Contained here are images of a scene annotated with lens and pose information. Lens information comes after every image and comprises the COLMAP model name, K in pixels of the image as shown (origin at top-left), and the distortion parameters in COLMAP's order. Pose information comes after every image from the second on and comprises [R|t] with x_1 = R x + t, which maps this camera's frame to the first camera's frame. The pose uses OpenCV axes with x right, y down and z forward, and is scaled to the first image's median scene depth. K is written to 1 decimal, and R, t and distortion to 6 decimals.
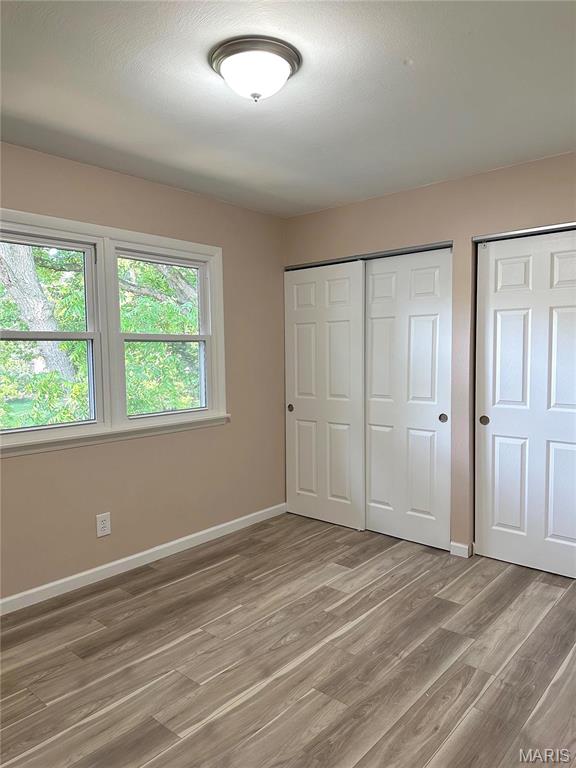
lens RADIAL K [[549.2, 0, 286.7], [0, 549.2, 387.3], [0, 0, 1]] dist [0.012595, -0.005850]
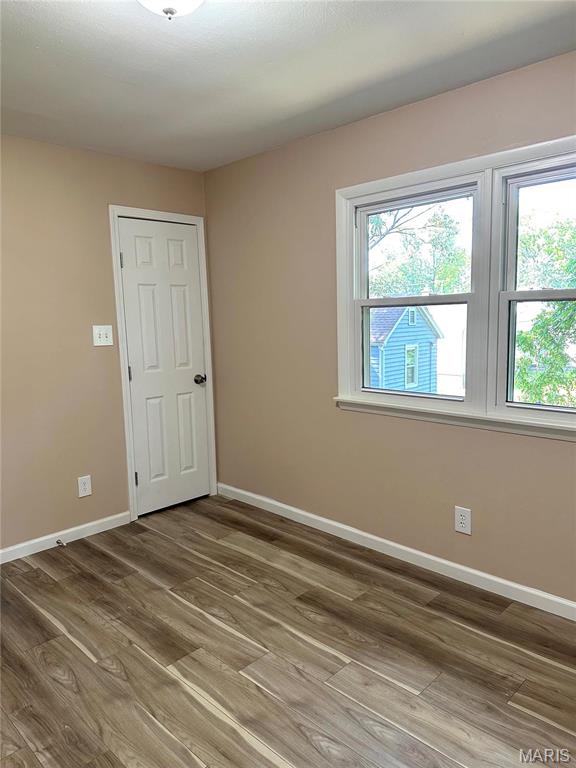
lens RADIAL K [[549.2, 0, 286.9], [0, 549.2, 380.3], [0, 0, 1]] dist [0.012595, -0.005850]
pose [[-0.056589, 0.147267, -0.987477, 0.631118], [-0.047648, 0.987536, 0.150006, -0.103114], [0.997260, 0.055540, -0.048867, 0.960616]]
